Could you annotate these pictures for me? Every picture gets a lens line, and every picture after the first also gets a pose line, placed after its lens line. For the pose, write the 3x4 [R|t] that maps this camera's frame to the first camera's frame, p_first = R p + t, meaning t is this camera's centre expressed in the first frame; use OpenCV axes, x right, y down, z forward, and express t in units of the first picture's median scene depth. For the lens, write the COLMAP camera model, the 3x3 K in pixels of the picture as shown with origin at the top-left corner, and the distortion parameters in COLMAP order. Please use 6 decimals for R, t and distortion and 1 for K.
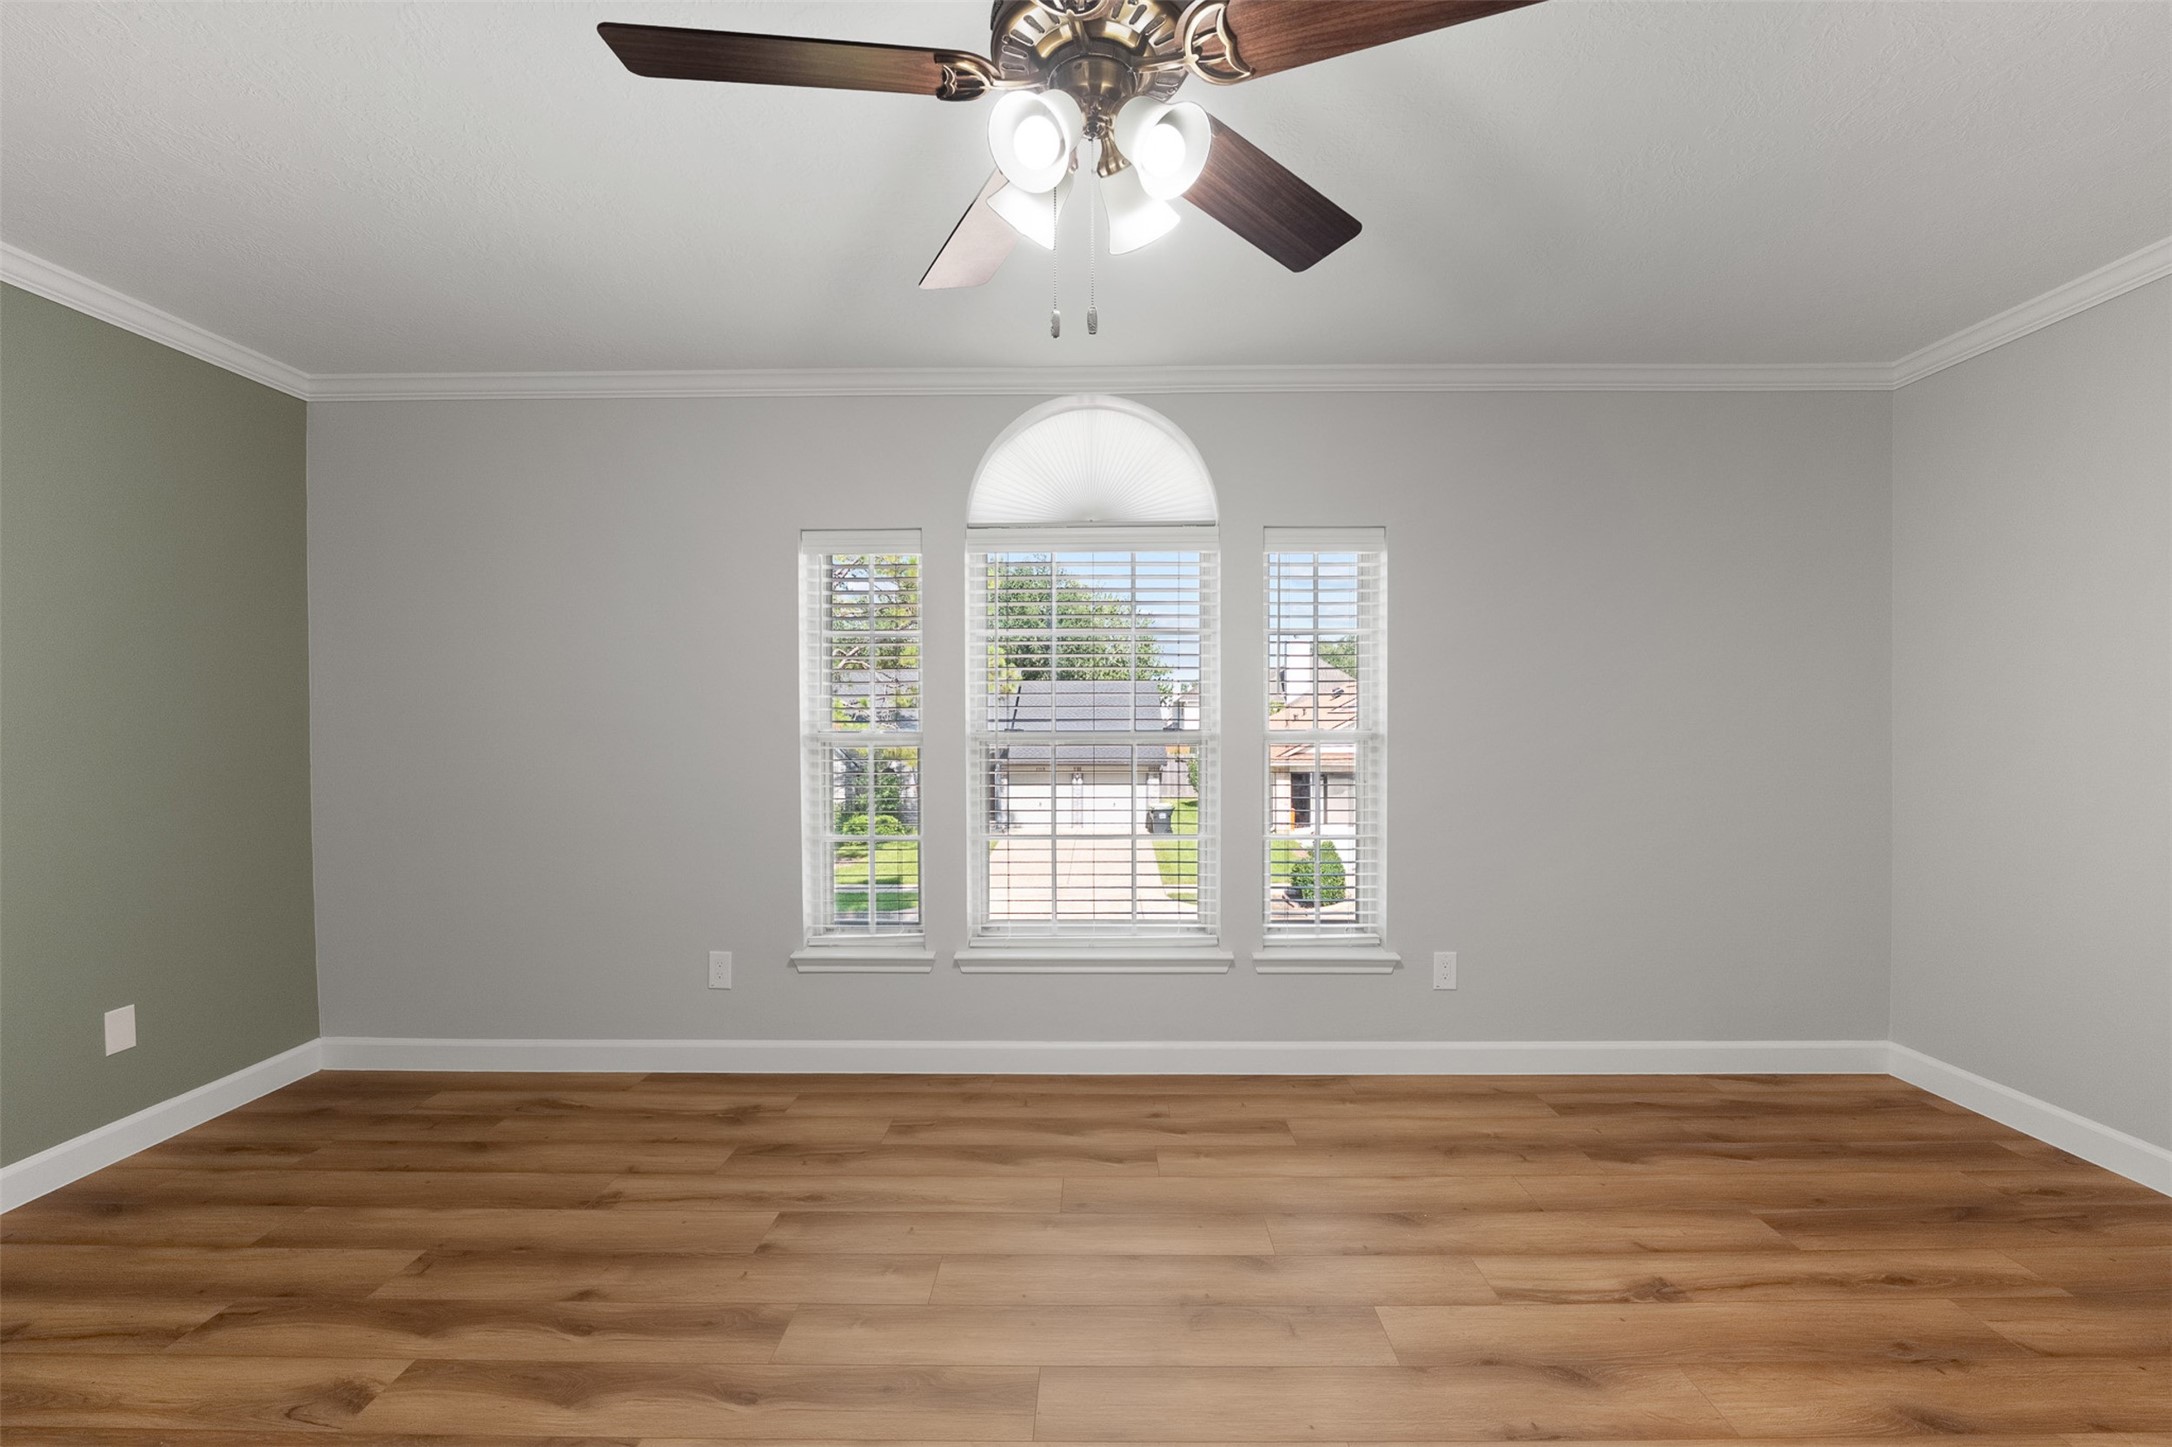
lens RADIAL K [[900.1, 0, 1089.4], [0, 900.1, 738.9], [0, 0, 1]] dist [-0.010052, 0.000143]
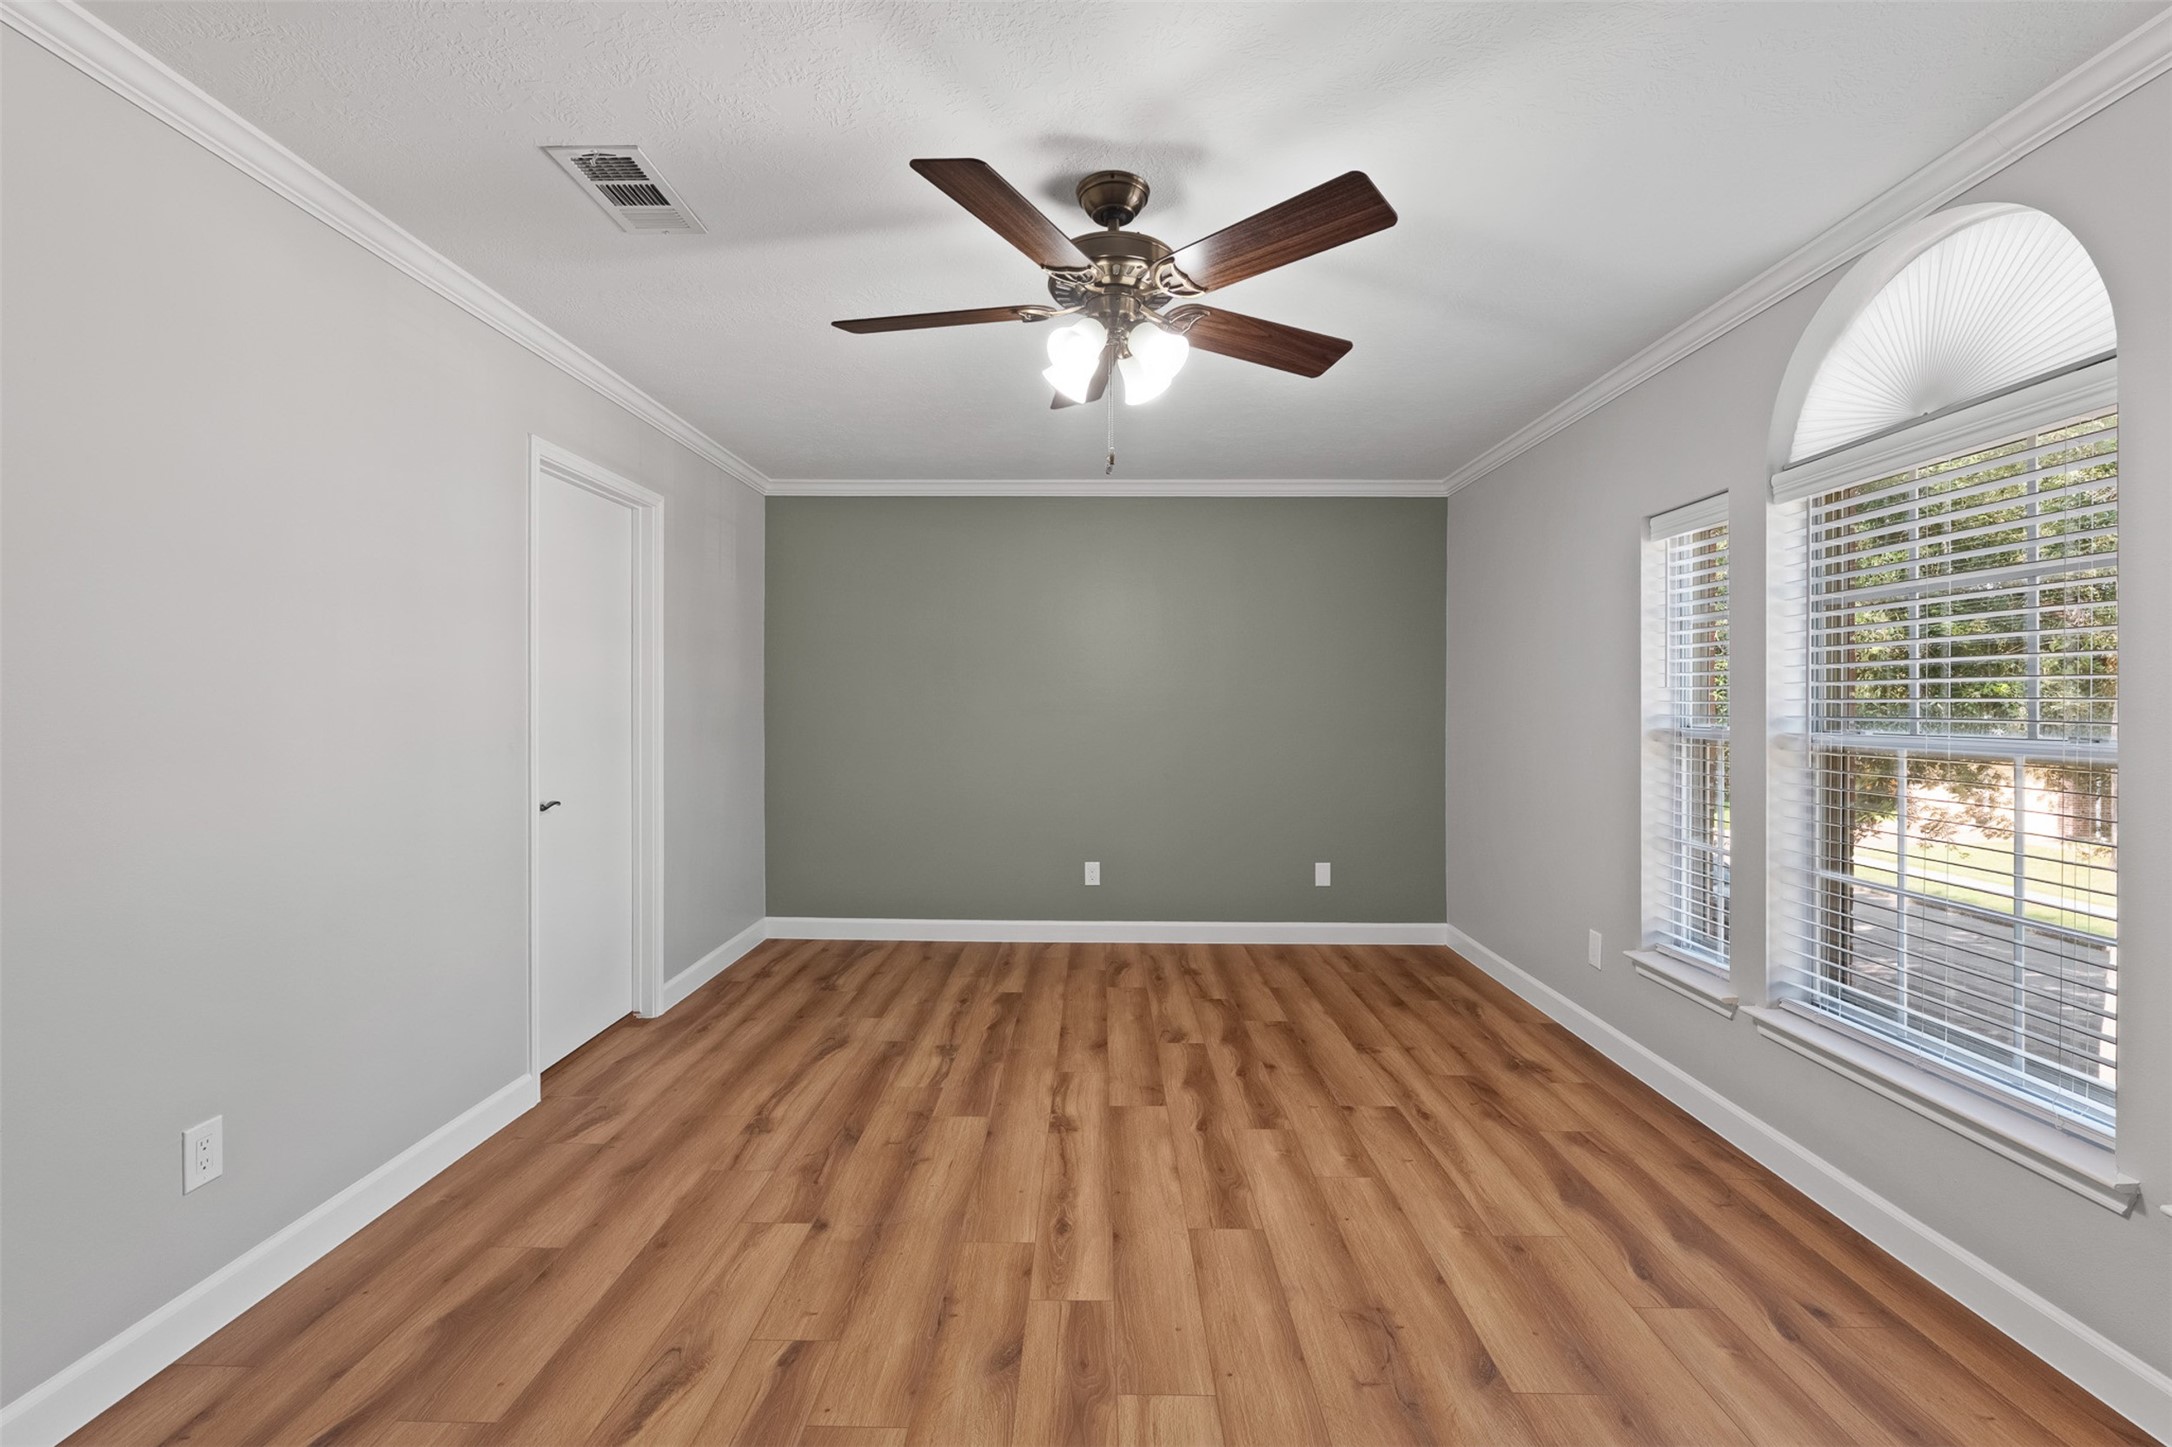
lens RADIAL K [[910.2, 0, 1086.0], [0, 910.2, 723.5], [0, 0, 1]] dist [-0.009147, 0.000306]
pose [[0.001461, 0.023754, -0.999717, 0.792739], [-0.025145, 0.999403, 0.023710, -0.022609], [0.999683, 0.025103, 0.002058, 0.480183]]
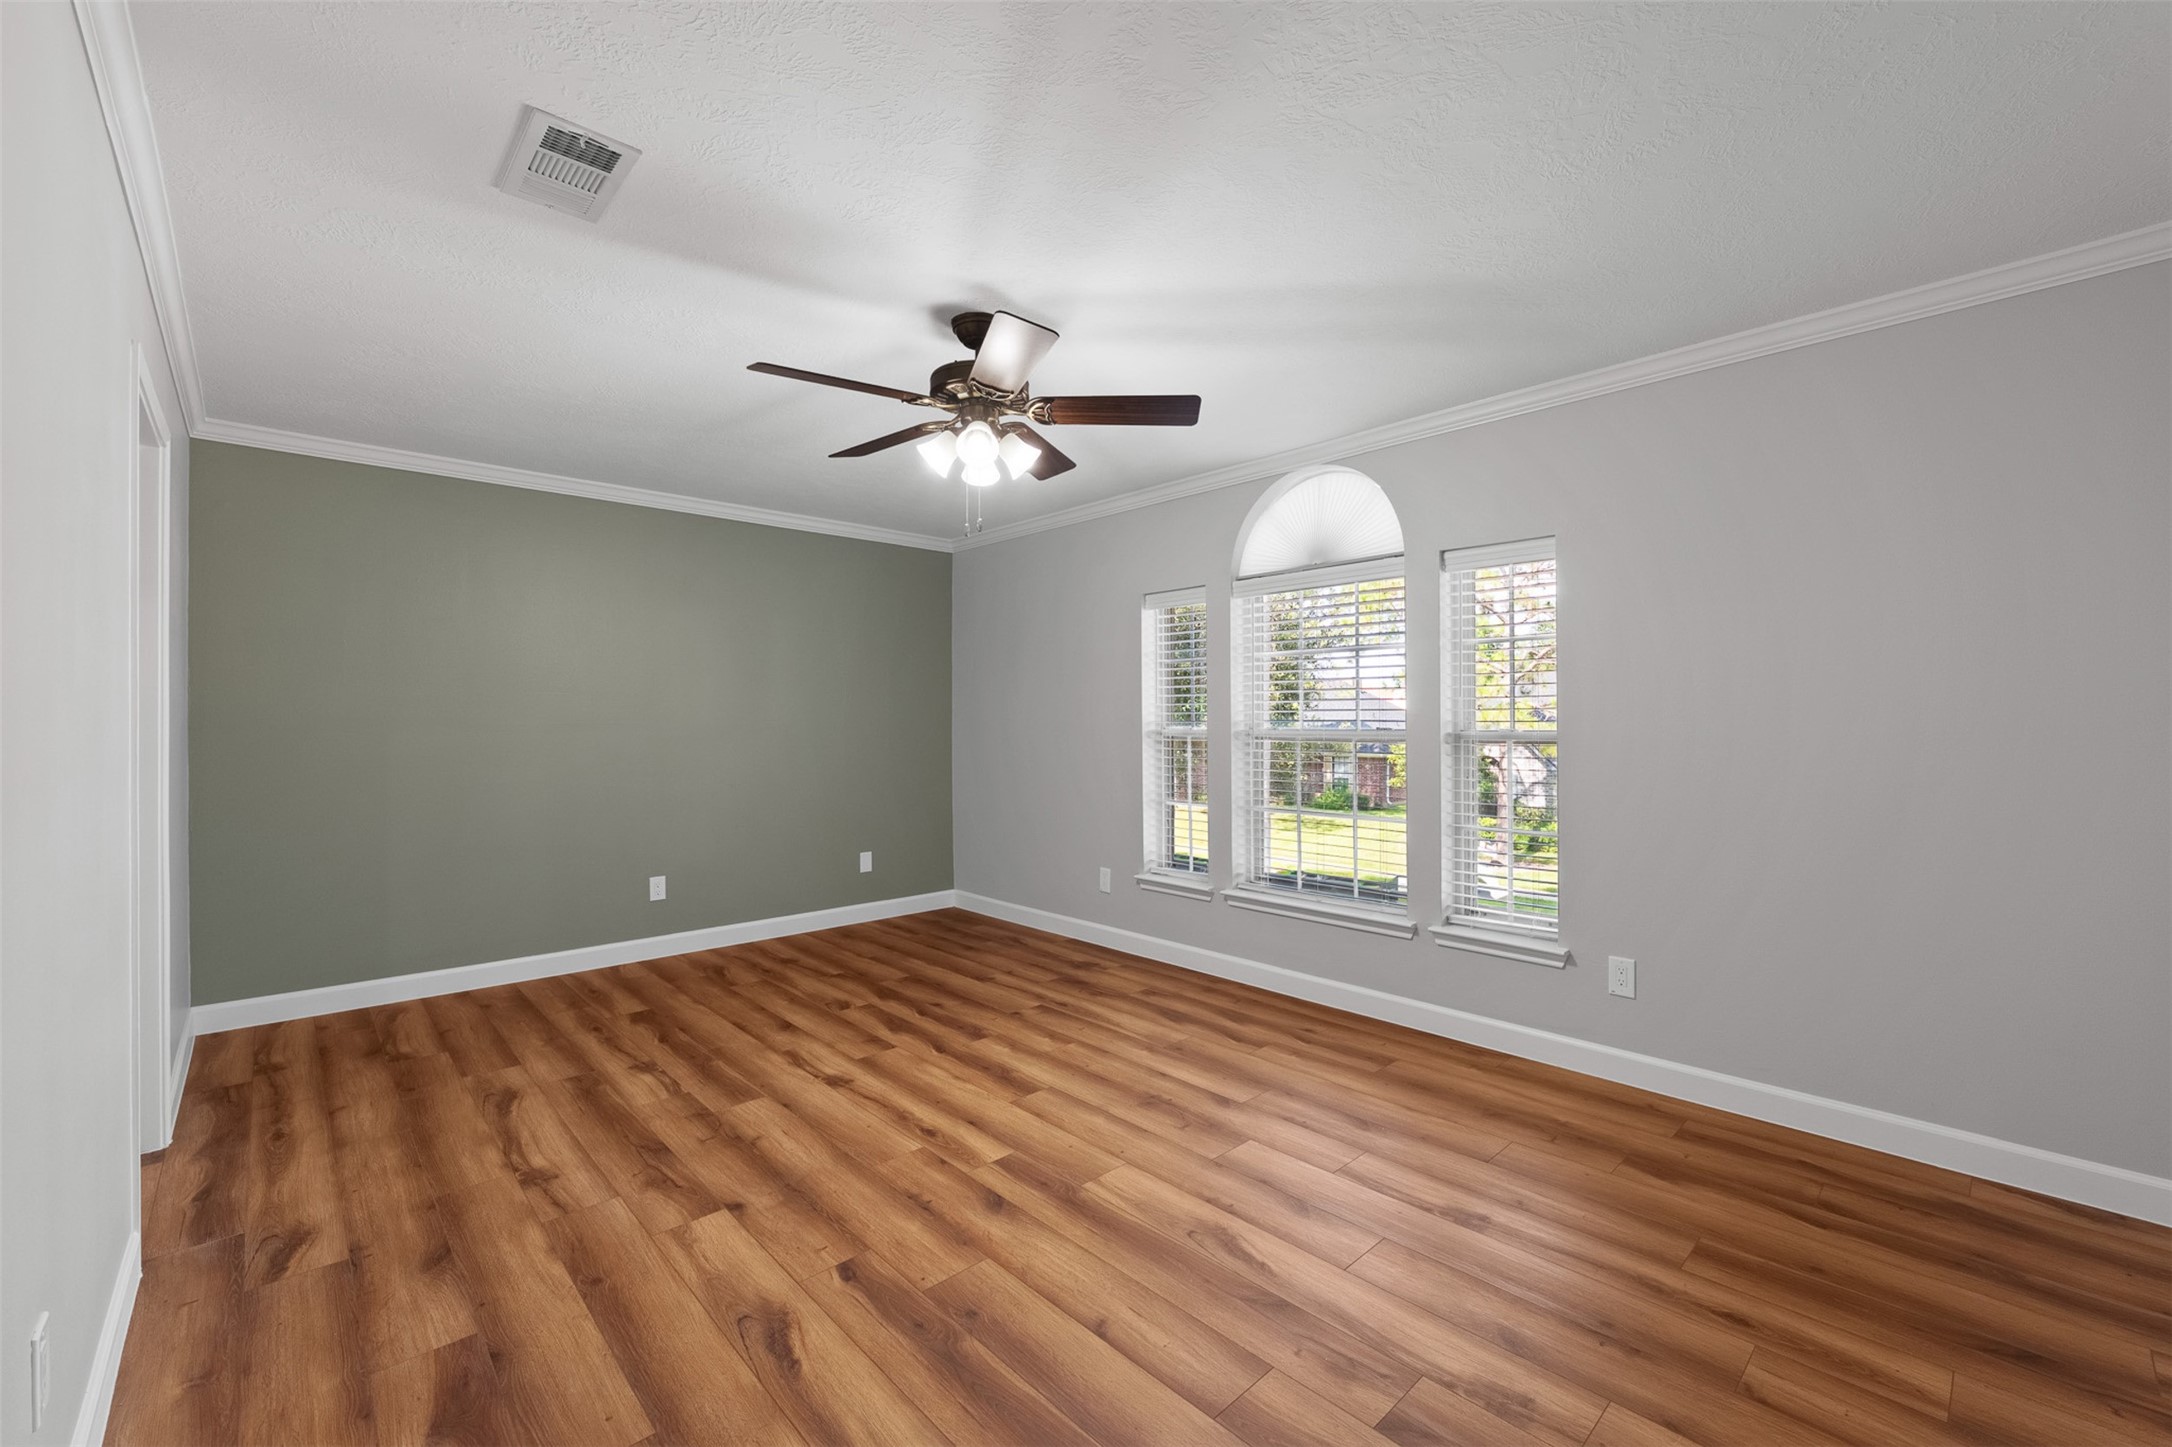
lens RADIAL K [[876.4, 0, 1086.0], [0, 876.4, 723.5], [0, 0, 1]] dist [-0.002198, -0.000216]
pose [[0.693764, 0.003201, -0.720195, 0.812435], [-0.015885, 0.999815, -0.010859, 0.001864], [0.720027, 0.018974, 0.693686, -0.106804]]
